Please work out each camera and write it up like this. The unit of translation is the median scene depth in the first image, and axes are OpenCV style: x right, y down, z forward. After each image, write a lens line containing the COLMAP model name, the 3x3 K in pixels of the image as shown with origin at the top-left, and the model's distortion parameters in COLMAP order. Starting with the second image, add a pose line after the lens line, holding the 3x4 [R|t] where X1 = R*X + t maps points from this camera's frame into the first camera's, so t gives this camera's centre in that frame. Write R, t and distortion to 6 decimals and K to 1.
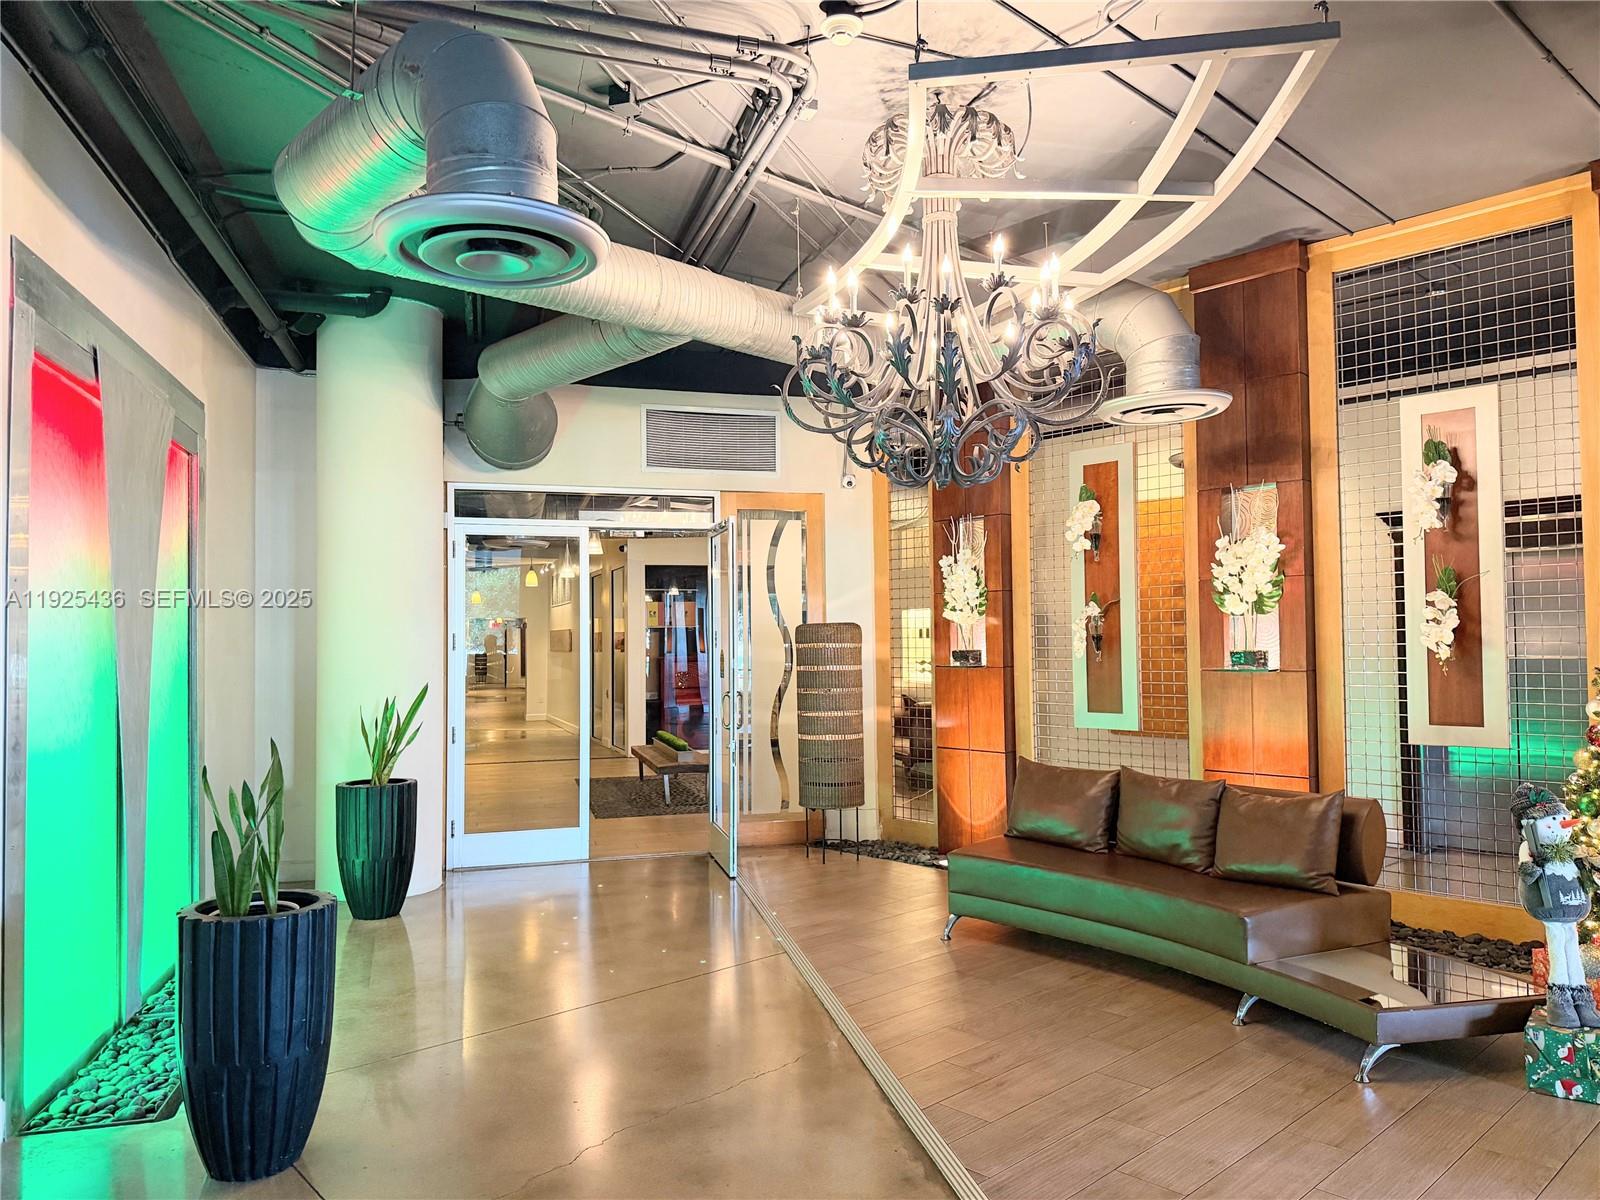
lens RADIAL K [[1141.3, 0, 799.7], [0, 1141.3, 600.7], [0, 0, 1]] dist [0.032549, -0.048101]
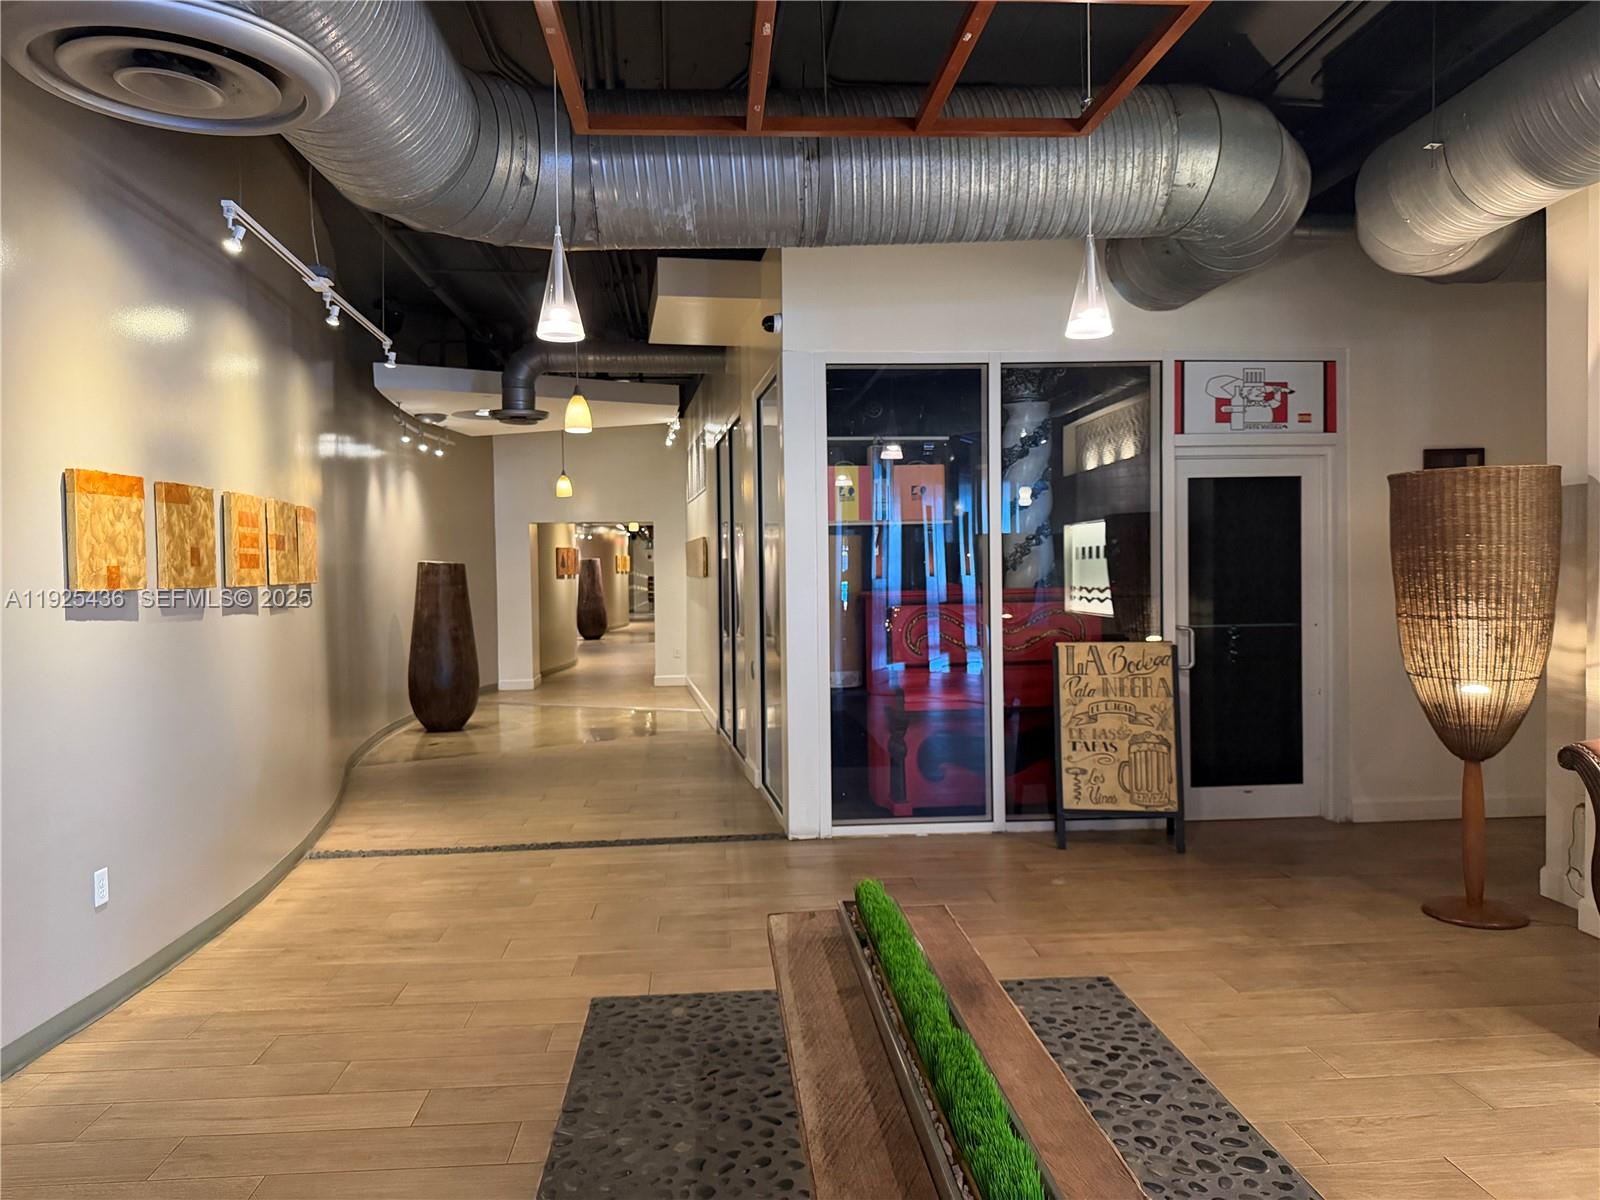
lens RADIAL K [[1141.3, 0, 805.5], [0, 1141.3, 598.3], [0, 0, 1]] dist [0.032549, -0.048101]
pose [[0.989328, -0.011447, -0.145256, -0.082175], [0.019906, 0.998181, 0.056913, 0.024159], [0.144340, -0.059197, 0.987756, 0.583010]]
